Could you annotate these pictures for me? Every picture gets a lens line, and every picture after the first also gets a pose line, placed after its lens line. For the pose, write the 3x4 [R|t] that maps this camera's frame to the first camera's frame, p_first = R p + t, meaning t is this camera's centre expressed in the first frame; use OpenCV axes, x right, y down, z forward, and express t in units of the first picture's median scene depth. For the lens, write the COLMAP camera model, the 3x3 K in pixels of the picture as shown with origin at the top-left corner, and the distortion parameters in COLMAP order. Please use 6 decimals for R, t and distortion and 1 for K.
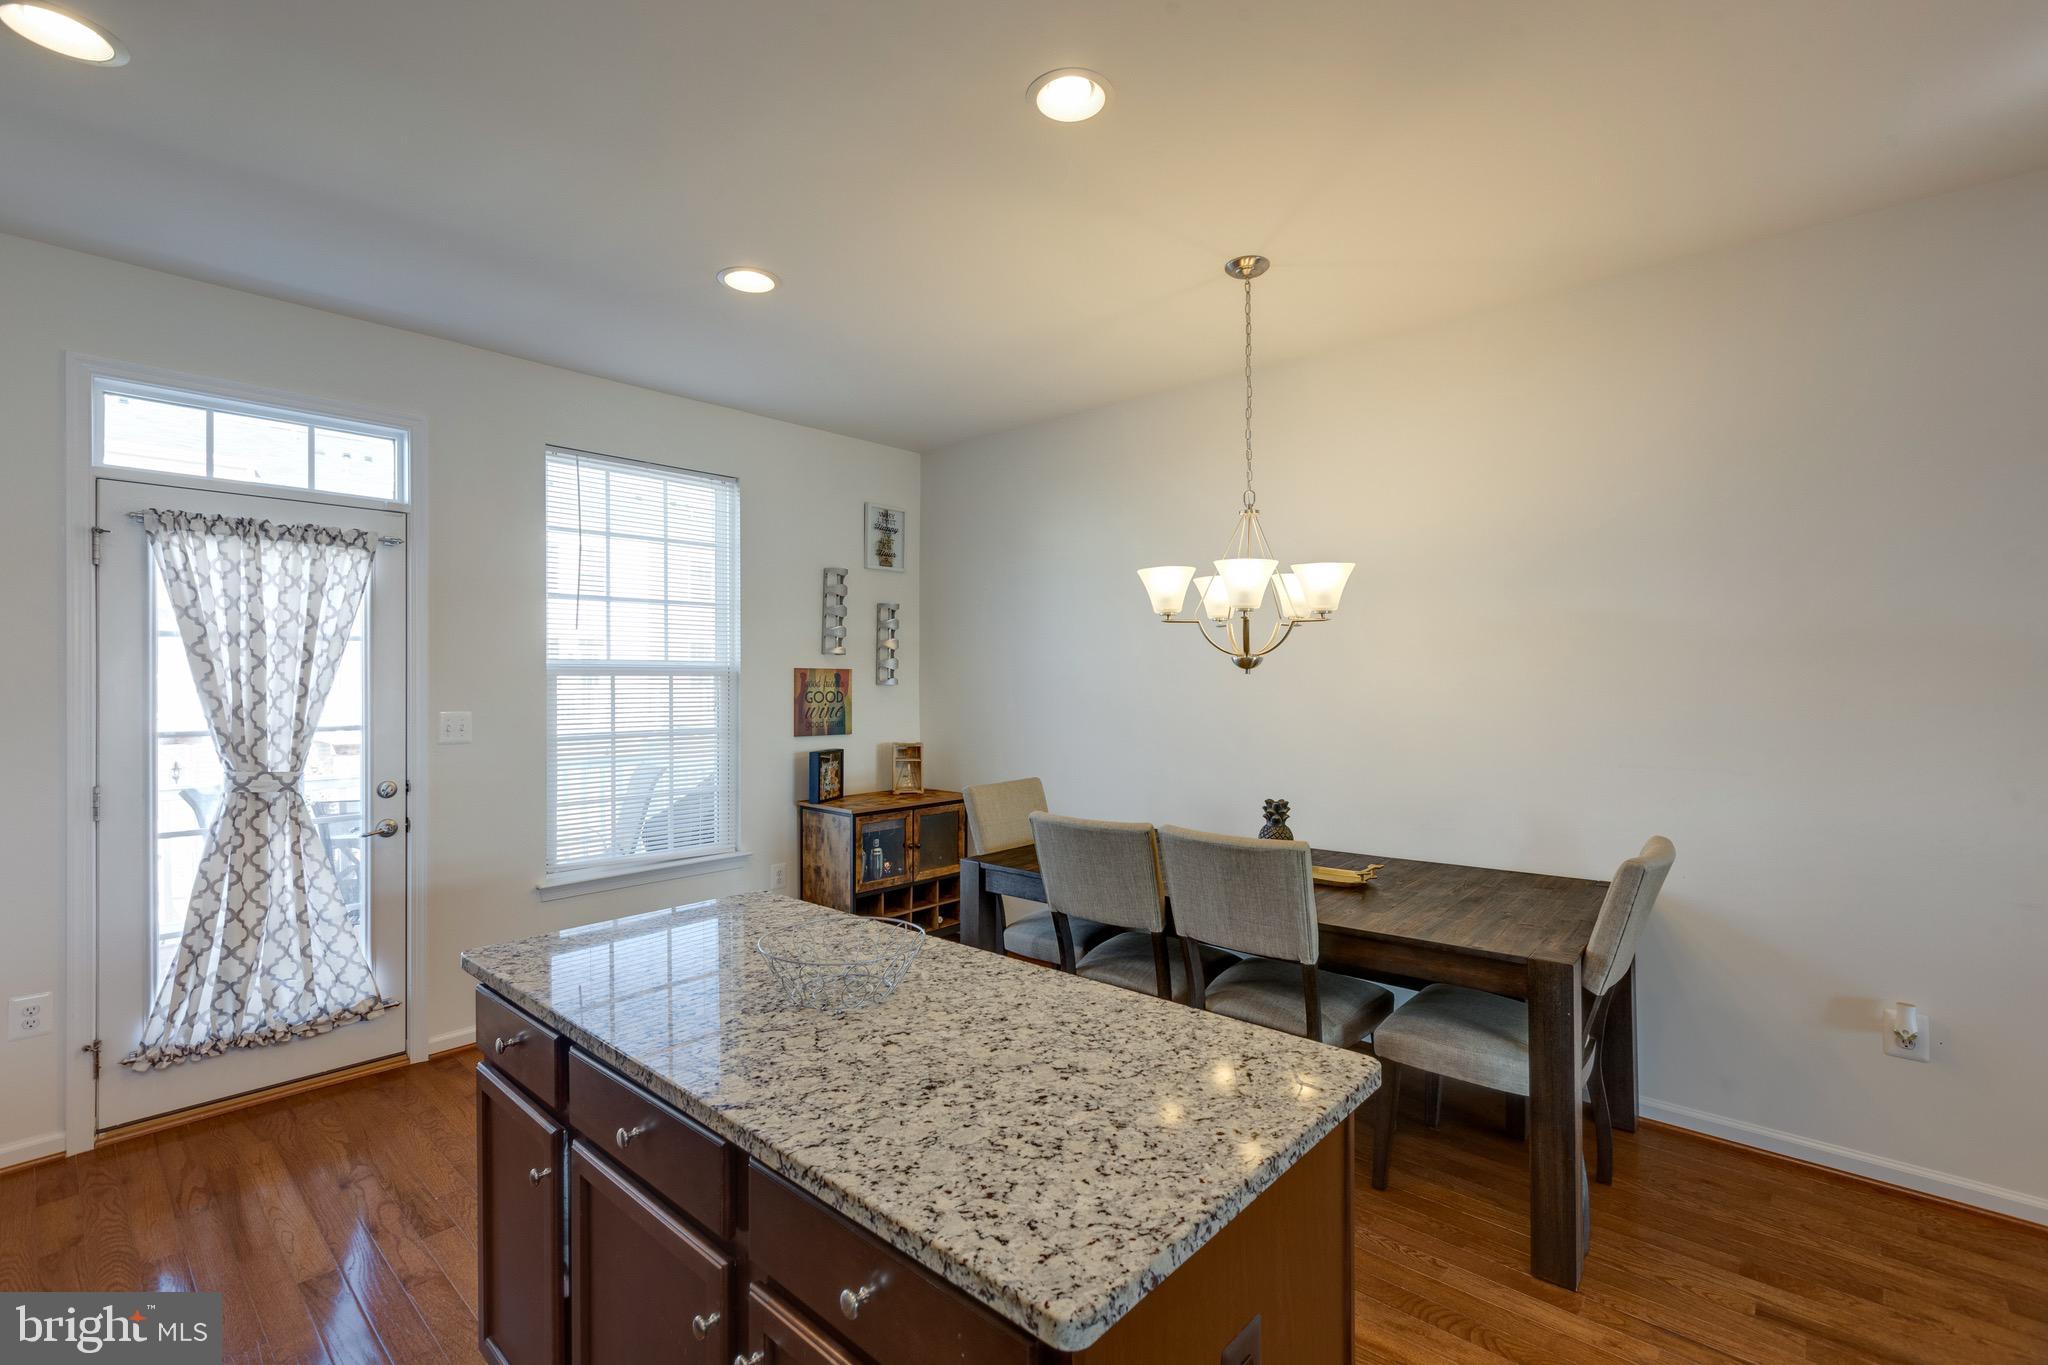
lens RADIAL K [[907.8, 0, 1029.6], [0, 907.8, 678.1], [0, 0, 1]] dist [0.002083, -0.000947]
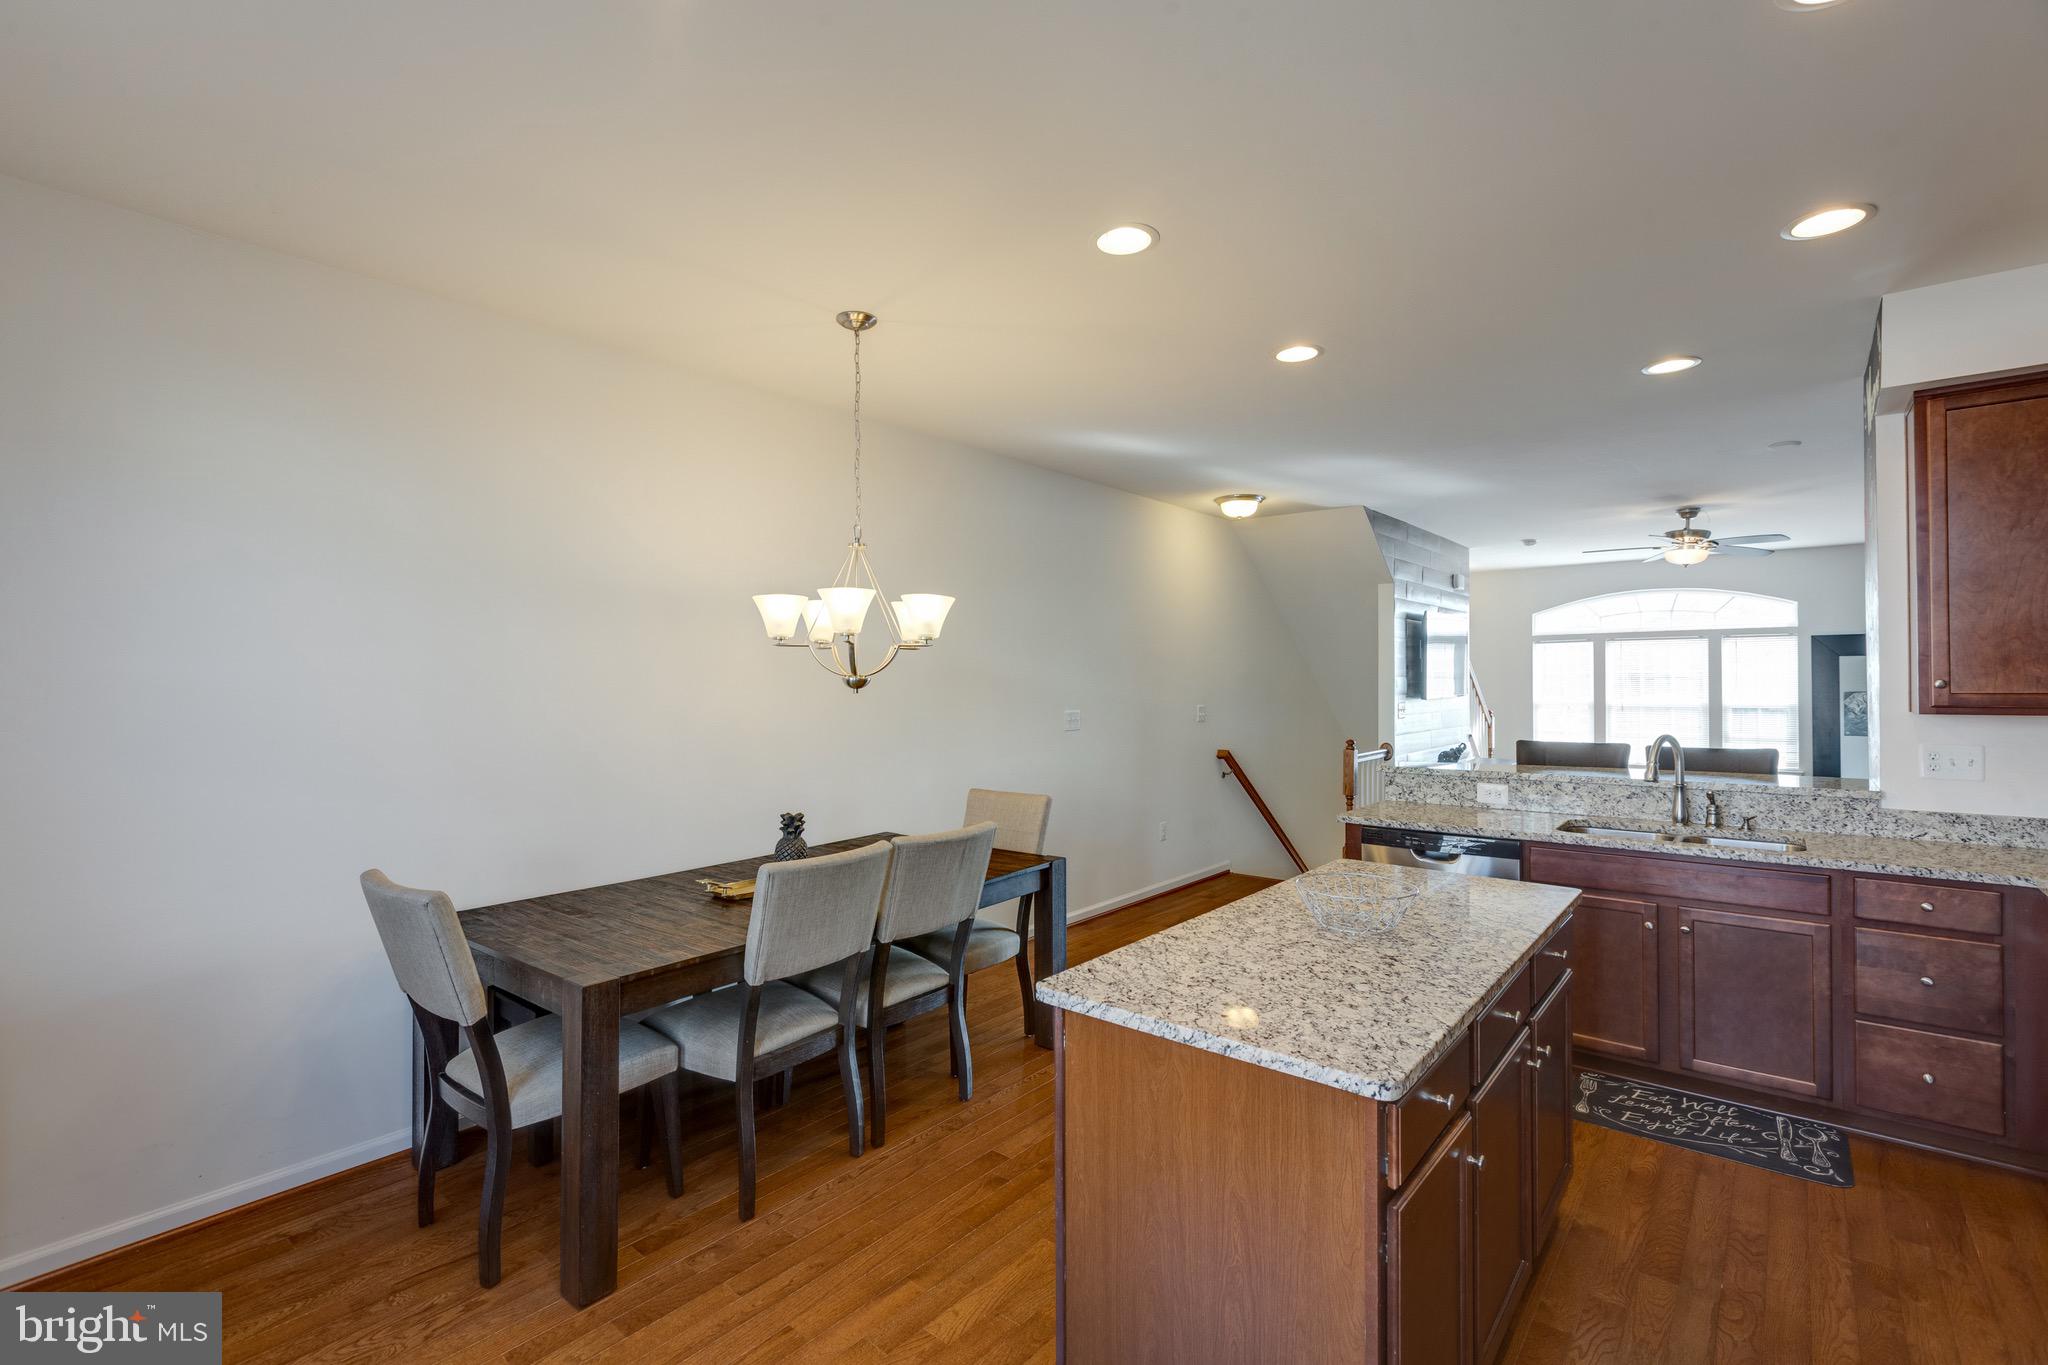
lens RADIAL K [[907.8, 0, 1029.6], [0, 907.8, 678.1], [0, 0, 1]] dist [0.002083, -0.000947]
pose [[-0.036607, 0.008457, 0.999294, -0.766702], [0.004382, 0.999956, -0.008302, -0.011829], [-0.999320, 0.004075, -0.036642, 0.748184]]
